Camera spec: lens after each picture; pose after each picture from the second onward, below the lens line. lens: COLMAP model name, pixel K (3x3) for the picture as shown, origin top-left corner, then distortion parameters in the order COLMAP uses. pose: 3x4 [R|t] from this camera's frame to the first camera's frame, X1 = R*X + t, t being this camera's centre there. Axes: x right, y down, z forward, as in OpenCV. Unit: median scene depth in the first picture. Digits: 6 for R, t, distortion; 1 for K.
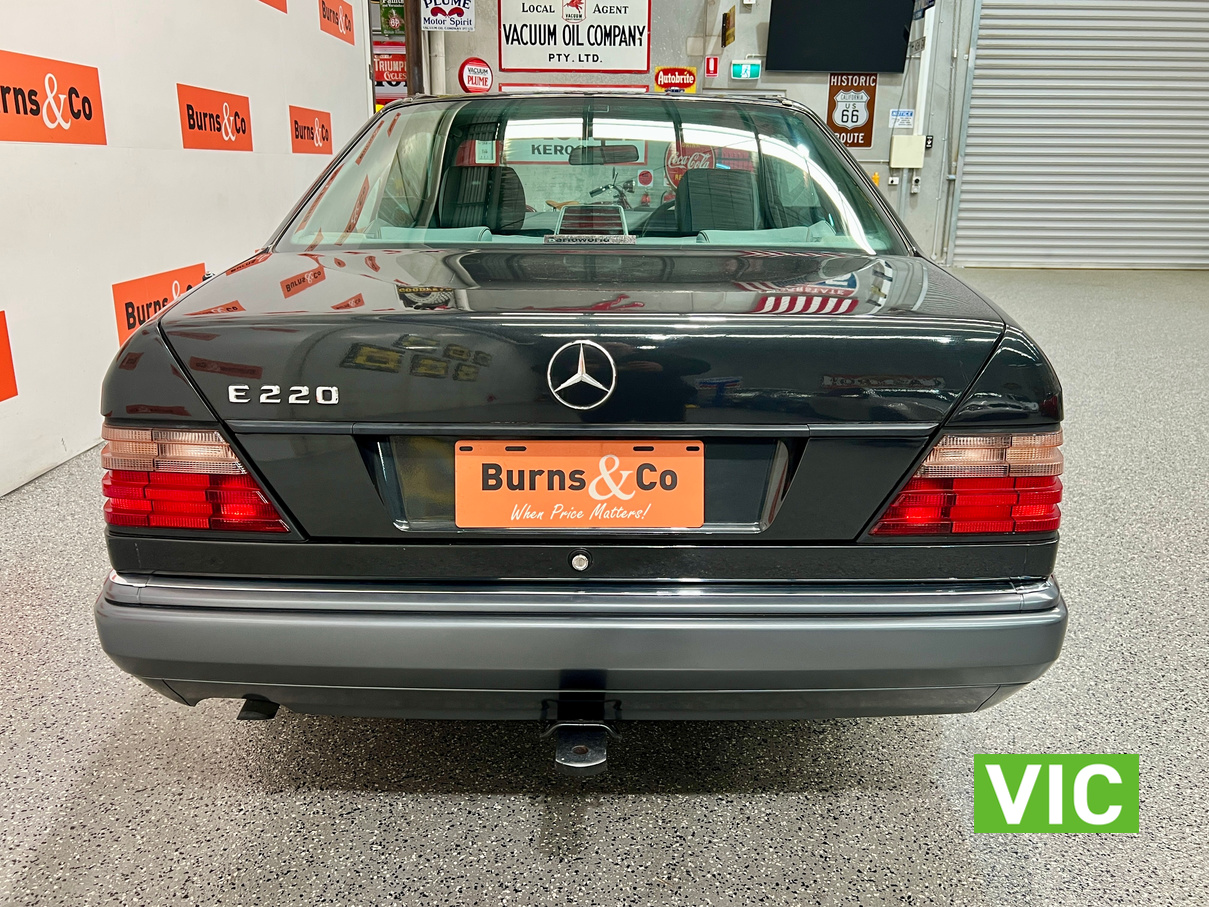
lens RADIAL K [[1028.6, 0, 604.5], [0, 1028.6, 453.5], [0, 0, 1]] dist [0.106670, -0.322637]
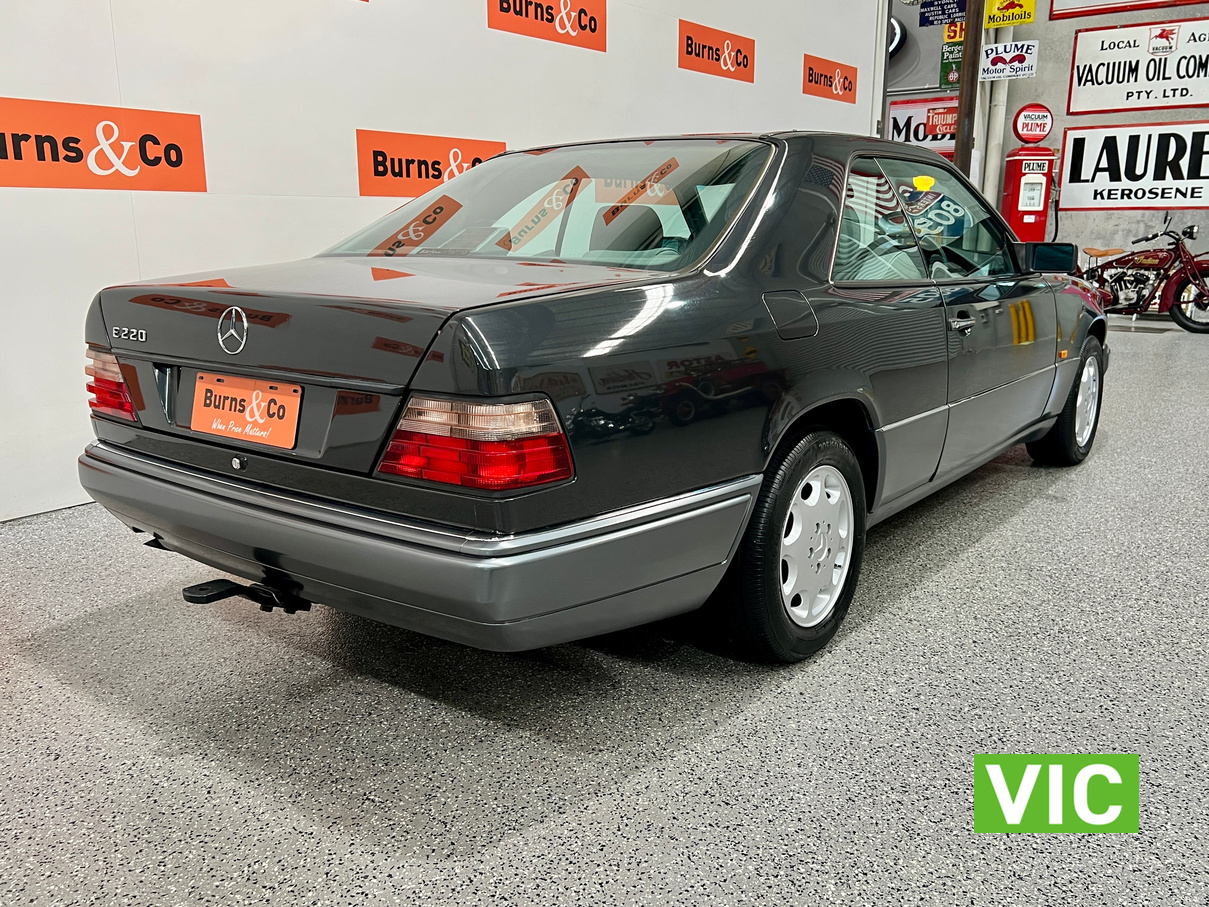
lens RADIAL K [[1022.6, 0, 604.5], [0, 1022.6, 453.5], [0, 0, 1]] dist [0.053262, -0.086336]
pose [[0.776319, 0.119727, -0.618865, 0.192225], [-0.152521, 0.988300, -0.000127, 0.002261], [0.611609, 0.094488, 0.785498, 0.029763]]
